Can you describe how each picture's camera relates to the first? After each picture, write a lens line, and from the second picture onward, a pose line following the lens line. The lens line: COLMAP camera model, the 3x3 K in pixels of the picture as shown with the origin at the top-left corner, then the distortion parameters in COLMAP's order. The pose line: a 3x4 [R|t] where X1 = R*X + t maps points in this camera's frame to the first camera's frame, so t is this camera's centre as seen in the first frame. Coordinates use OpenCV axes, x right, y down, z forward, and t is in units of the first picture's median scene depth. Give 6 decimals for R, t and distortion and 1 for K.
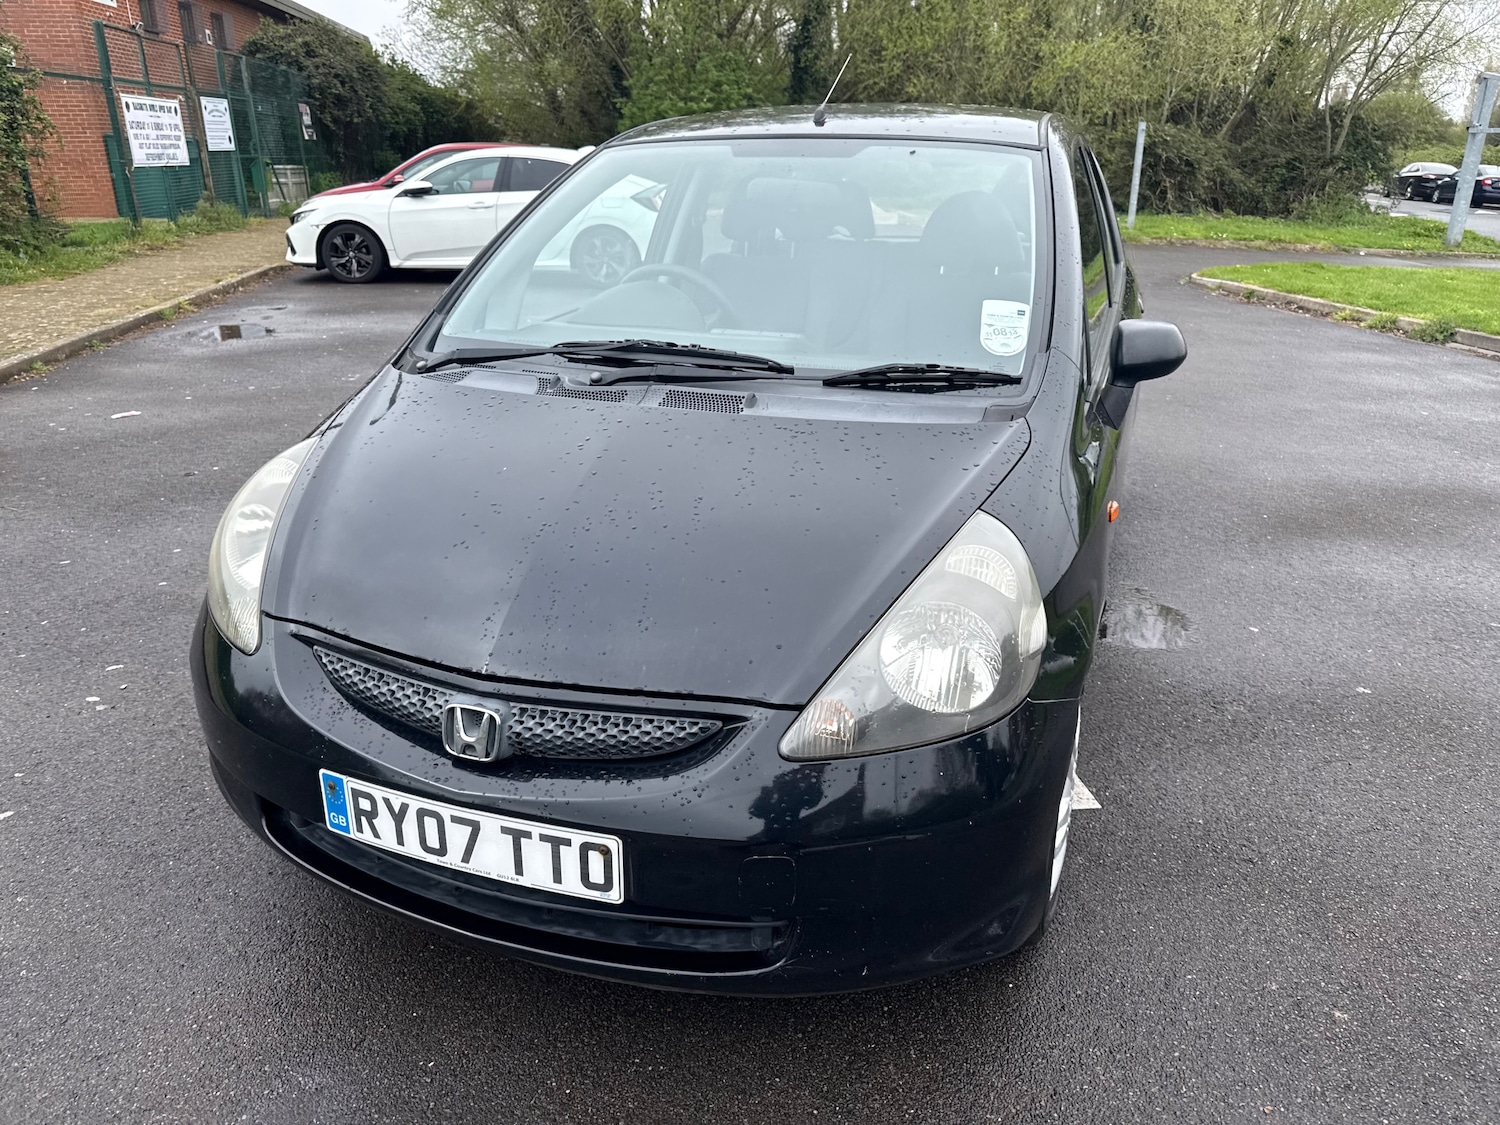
lens RADIAL K [[1074.5, 0, 745.1], [0, 1074.5, 559.0], [0, 0, 1]] dist [0.026452, -0.029375]
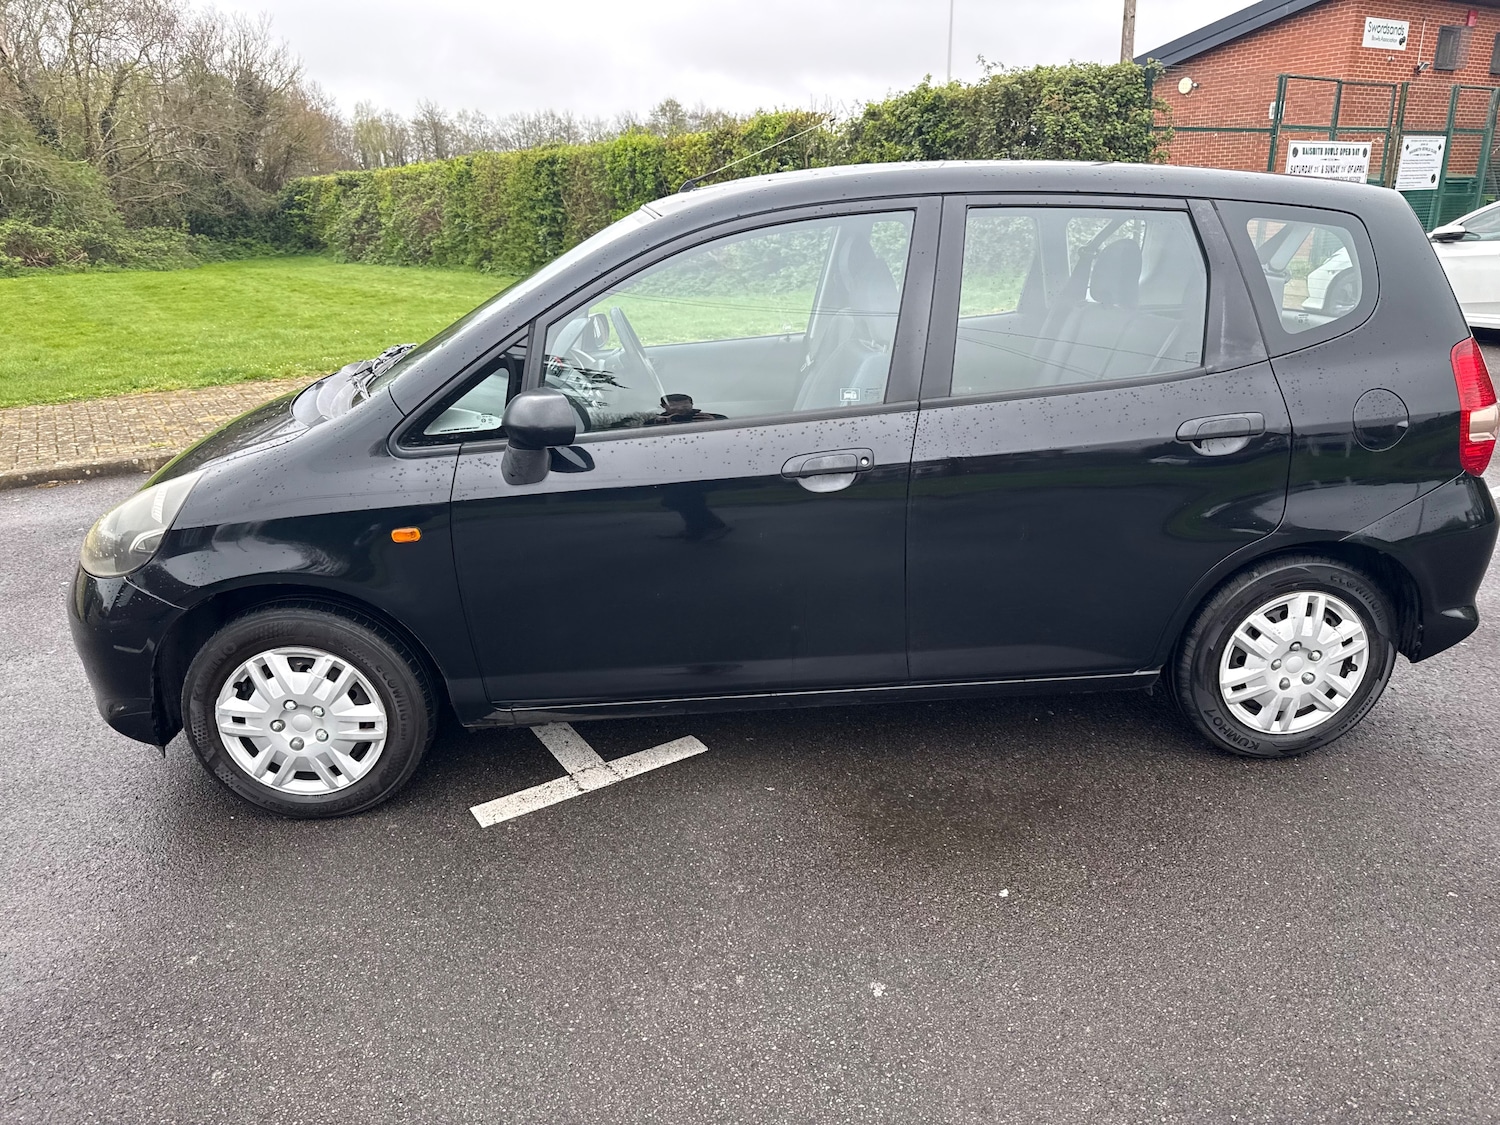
lens RADIAL K [[1074.5, 0, 755.1], [0, 1074.5, 562.1], [0, 0, 1]] dist [0.026452, -0.029375]
pose [[0.432684, 0.276619, -0.858060, 0.135375], [-0.300169, 0.941664, 0.152209, -0.028462], [0.850108, 0.191705, 0.490475, 0.071763]]
